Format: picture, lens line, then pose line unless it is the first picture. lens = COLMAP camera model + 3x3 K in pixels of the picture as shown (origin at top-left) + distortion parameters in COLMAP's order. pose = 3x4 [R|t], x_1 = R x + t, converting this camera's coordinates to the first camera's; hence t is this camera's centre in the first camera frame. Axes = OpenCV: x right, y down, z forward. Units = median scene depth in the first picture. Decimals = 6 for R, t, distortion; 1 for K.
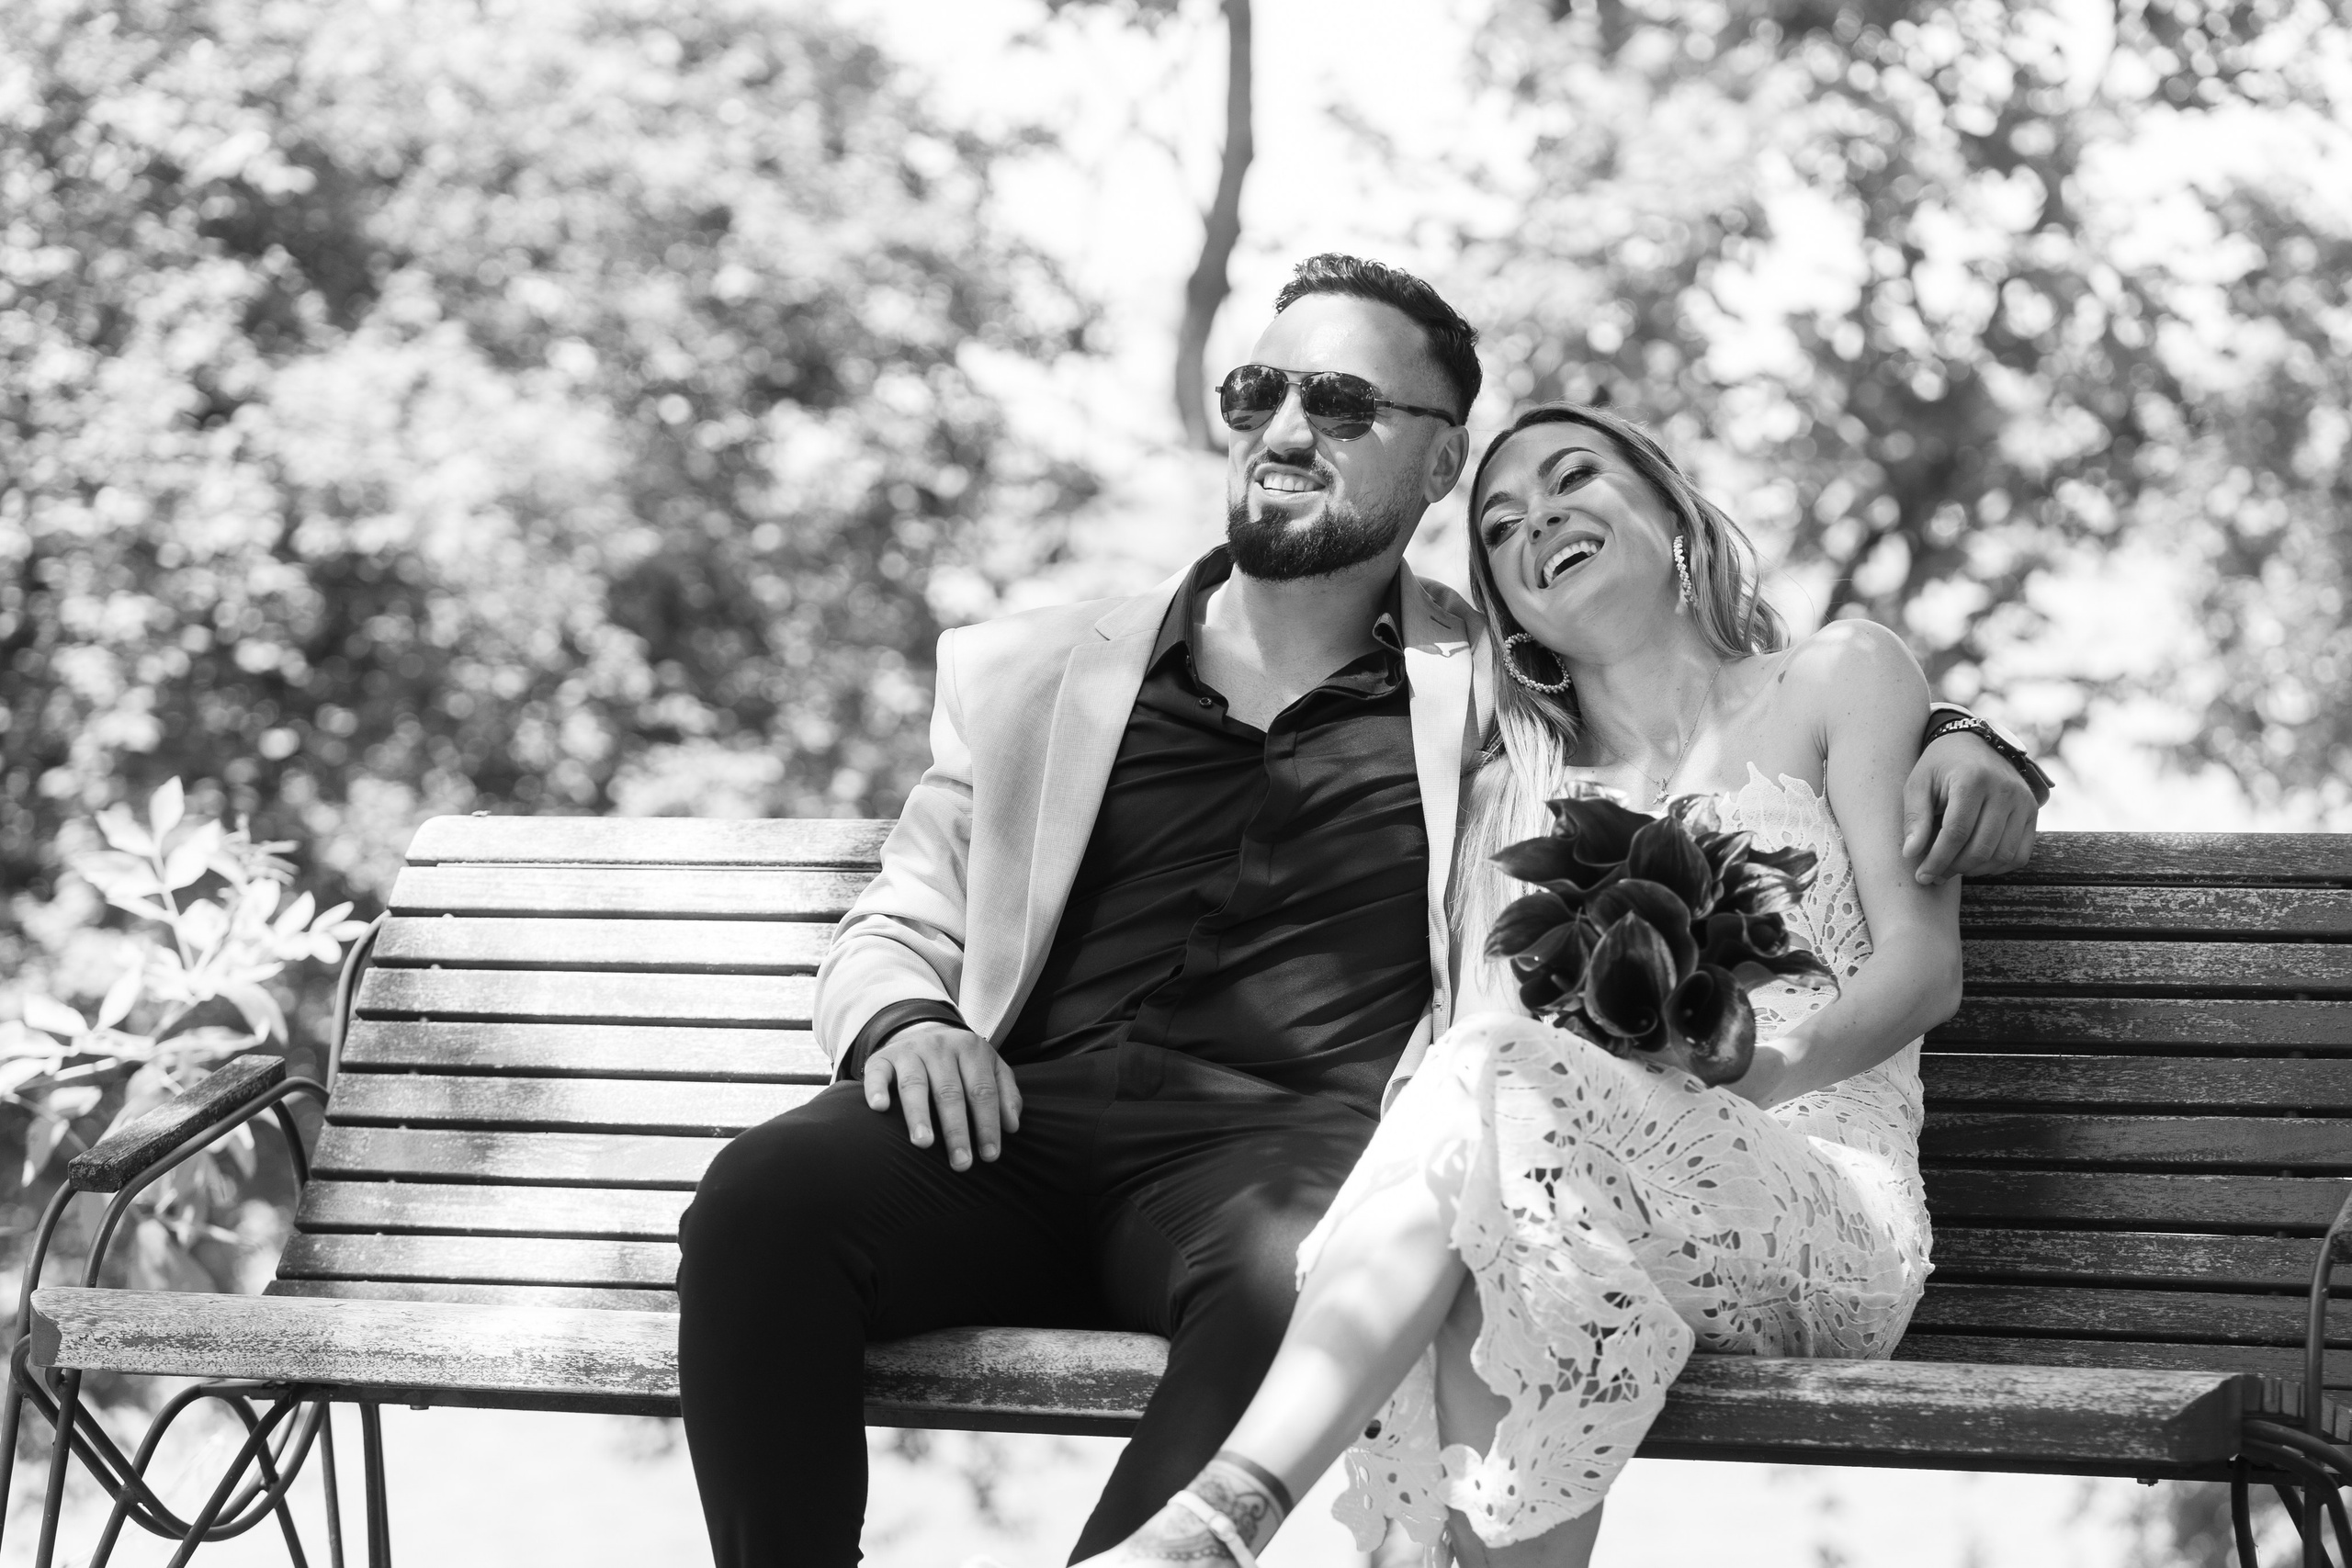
lens RADIAL K [[6698.1, 0, 1243.9], [0, 6698.1, 925.3], [0, 0, 1]] dist [0.089489, -2.514054]
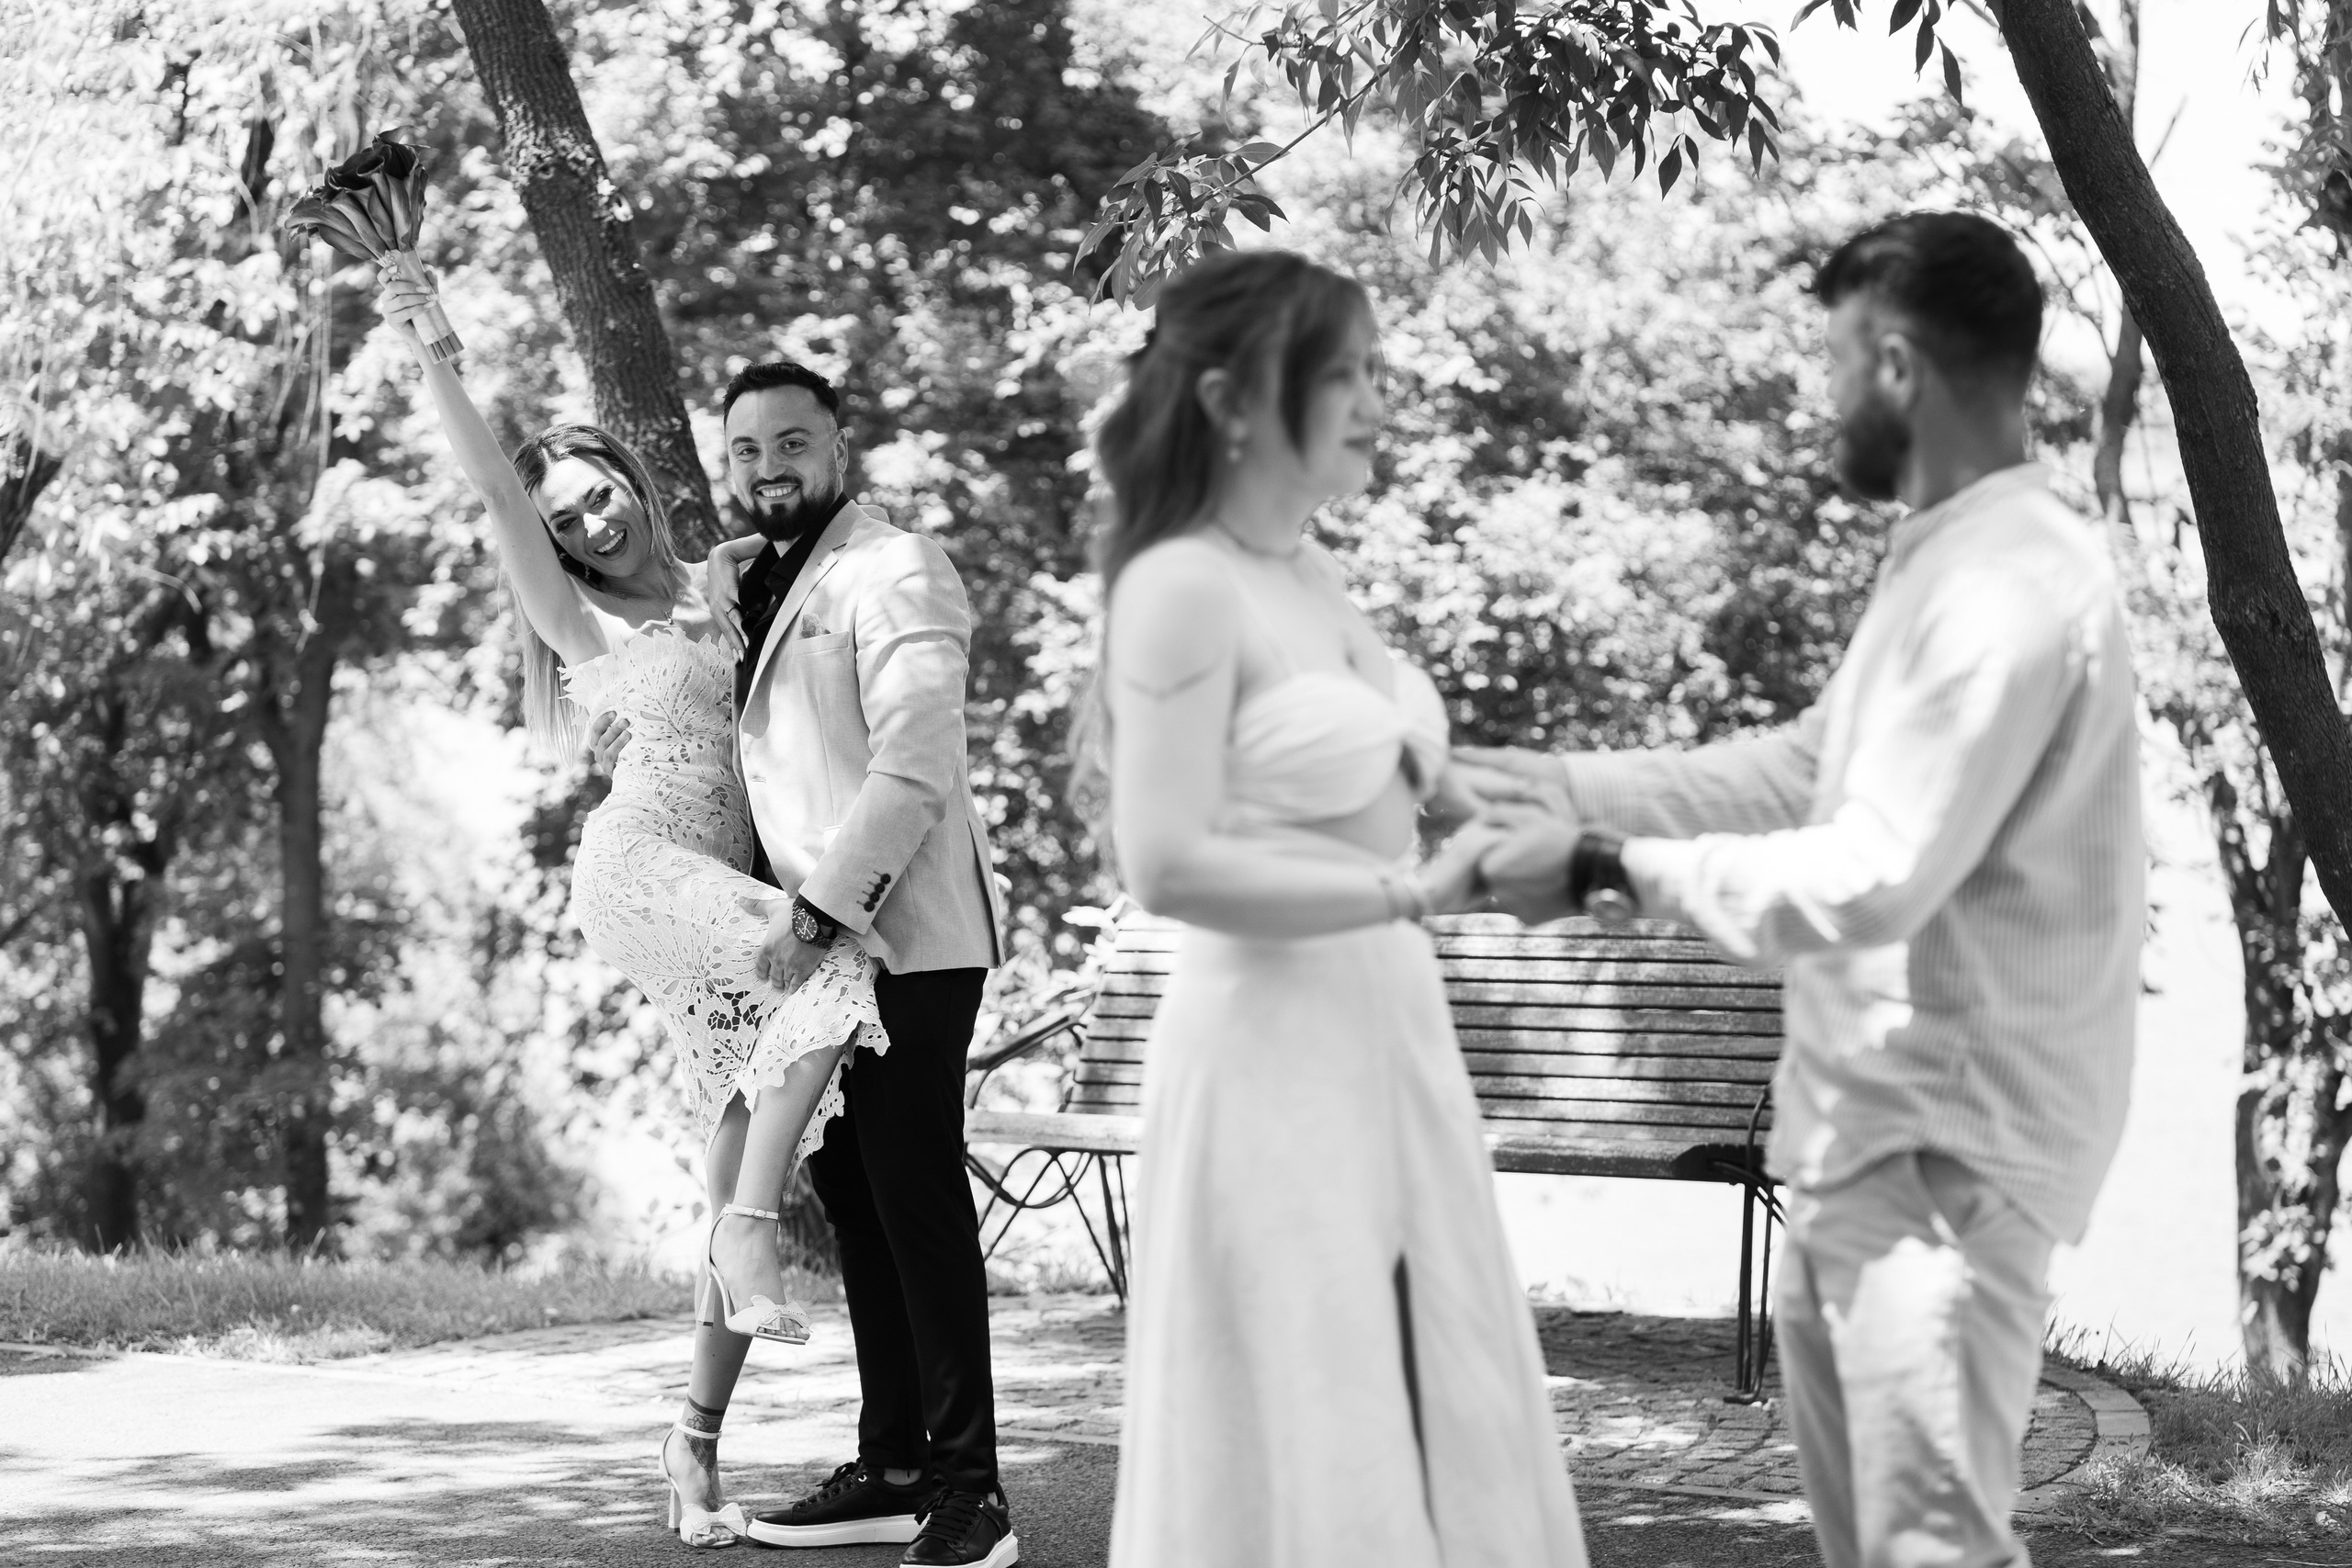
lens RADIAL K [[5488.8, 0, 1176.0], [0, 5488.8, 784.0], [0, 0, 1]] dist [-0.057028, 0.125480]
pose [[0.963317, -0.019337, -0.267667, 0.403408], [0.021237, 0.999766, 0.004207, -0.066504], [0.267523, -0.009737, 0.963502, -0.860093]]
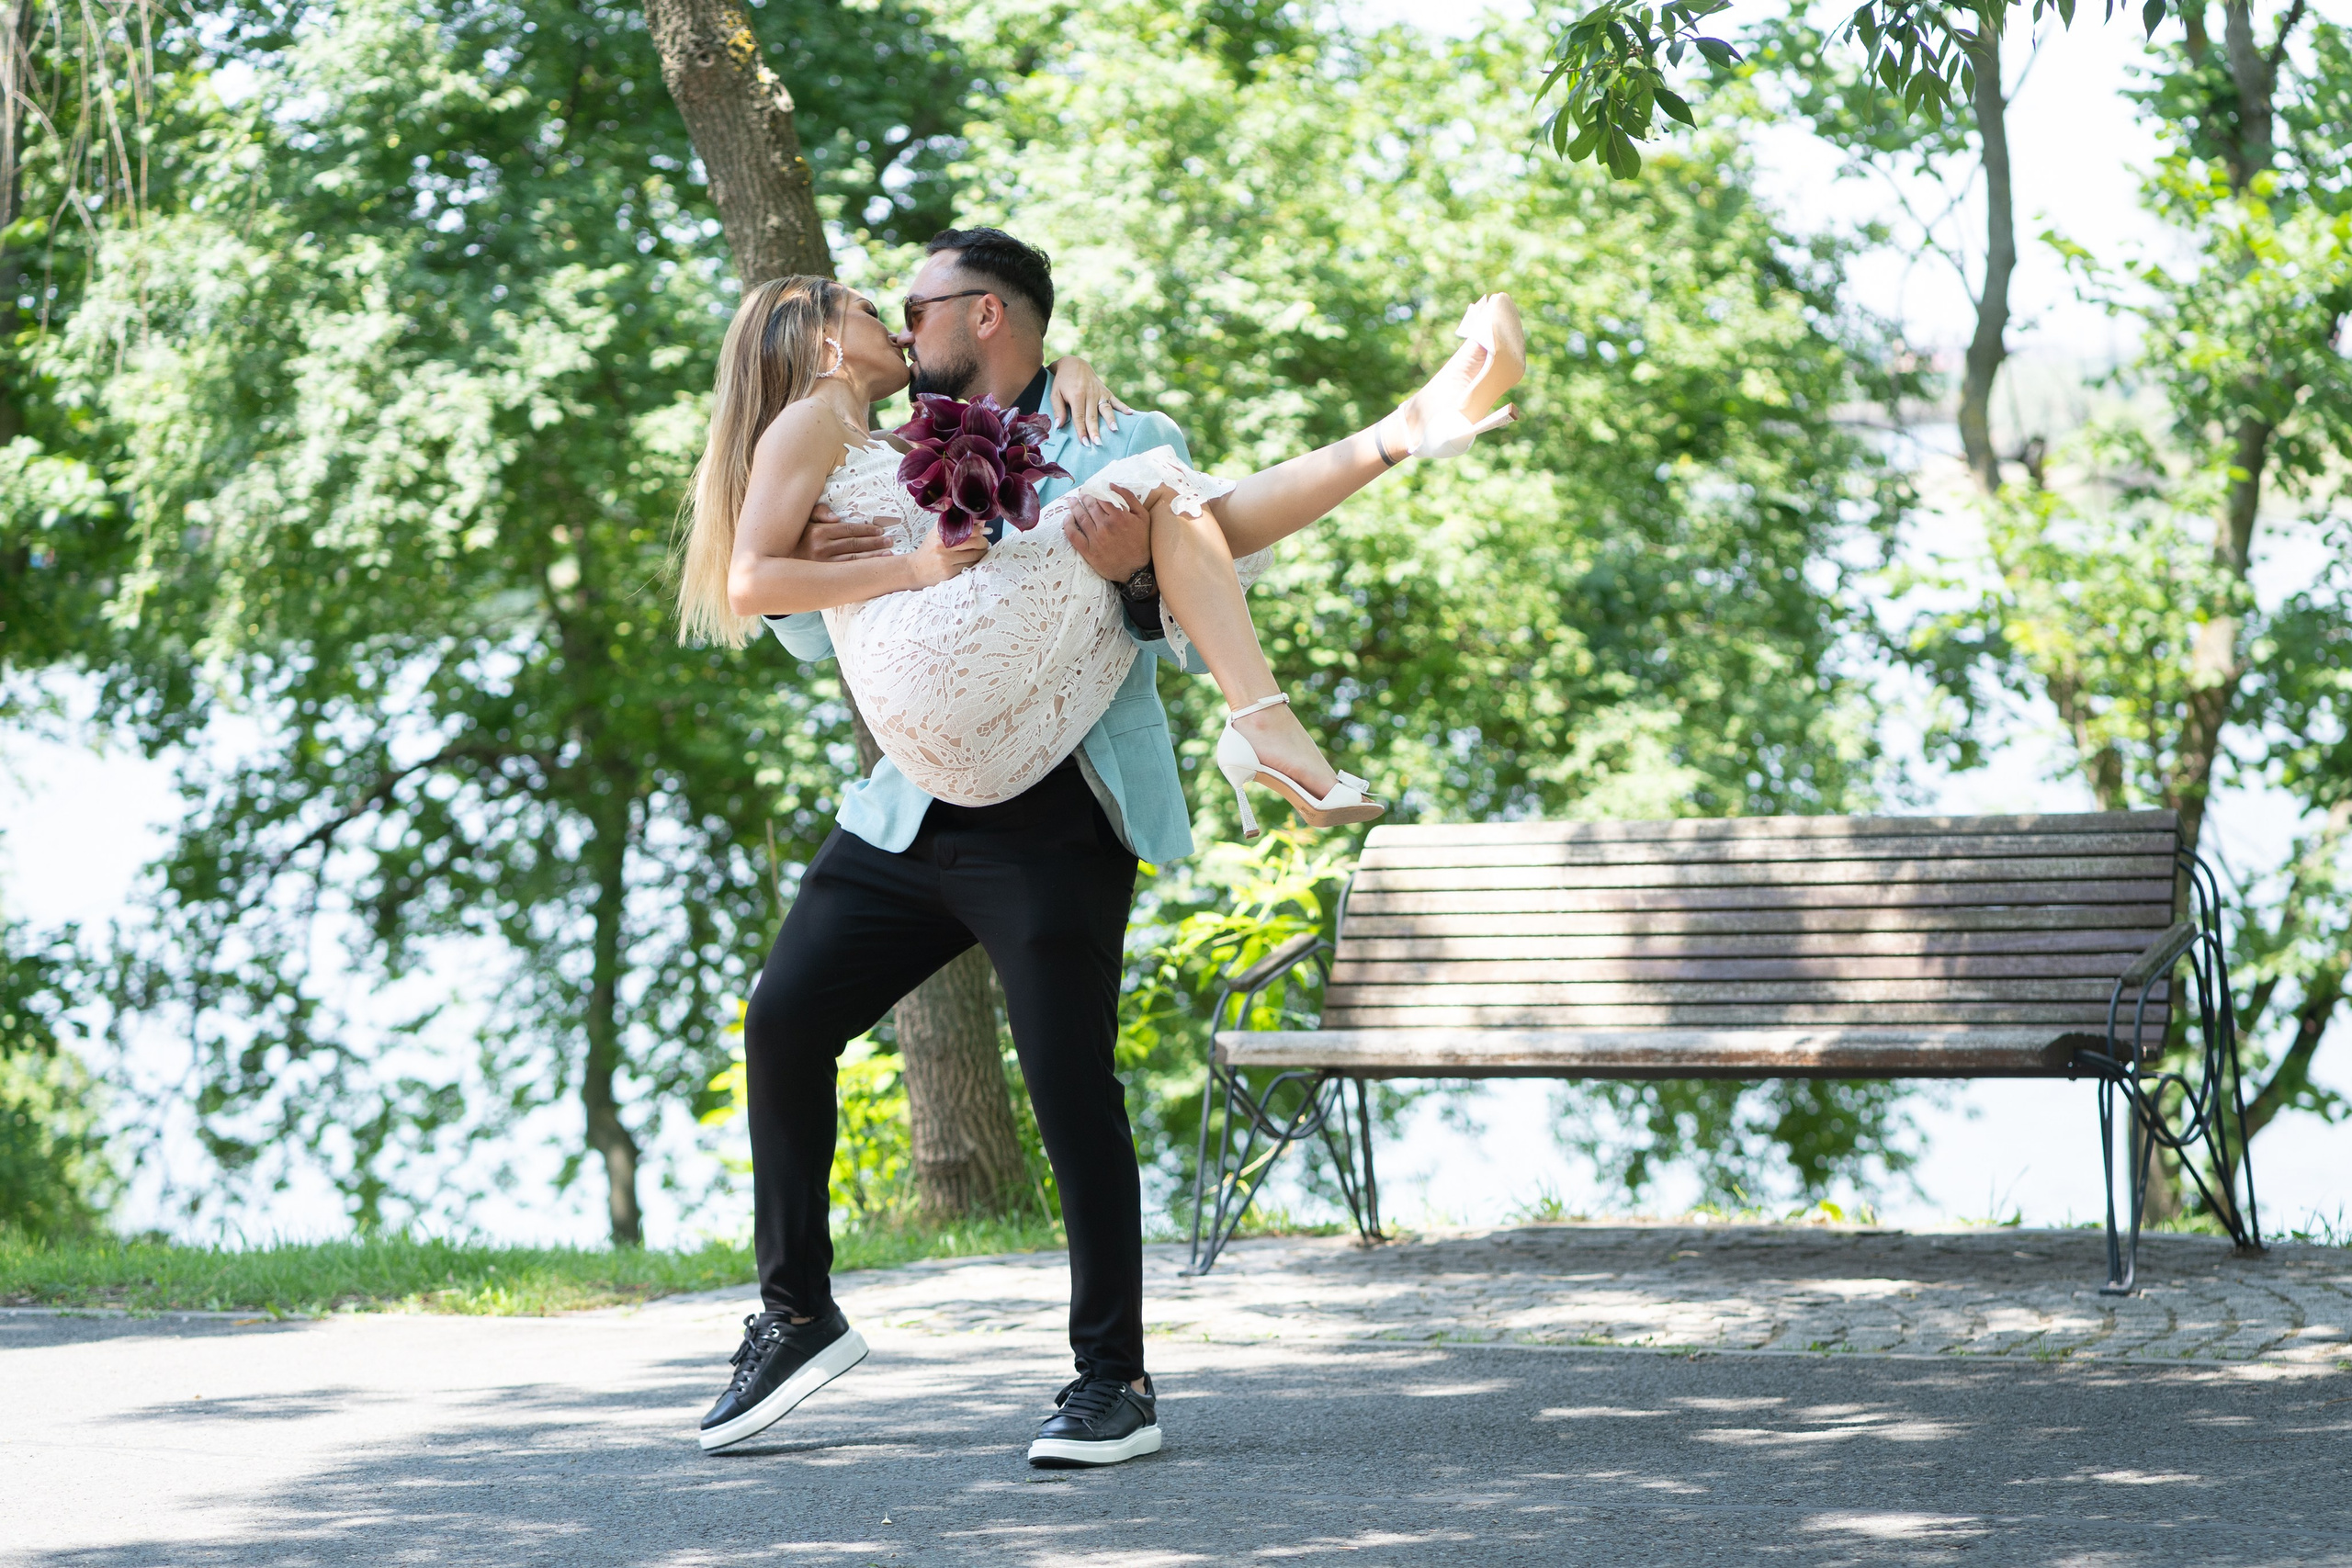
lens RADIAL K [[6327.9, 0, 1257.3], [0, 6327.9, 778.0], [0, 0, 1]] dist [-0.063847, -0.201268]
pose [[0.985983, -0.040411, -0.161881, 0.183023], [0.040171, 0.999182, -0.004755, -0.023106], [0.161941, -0.001815, 0.986799, -1.094309]]
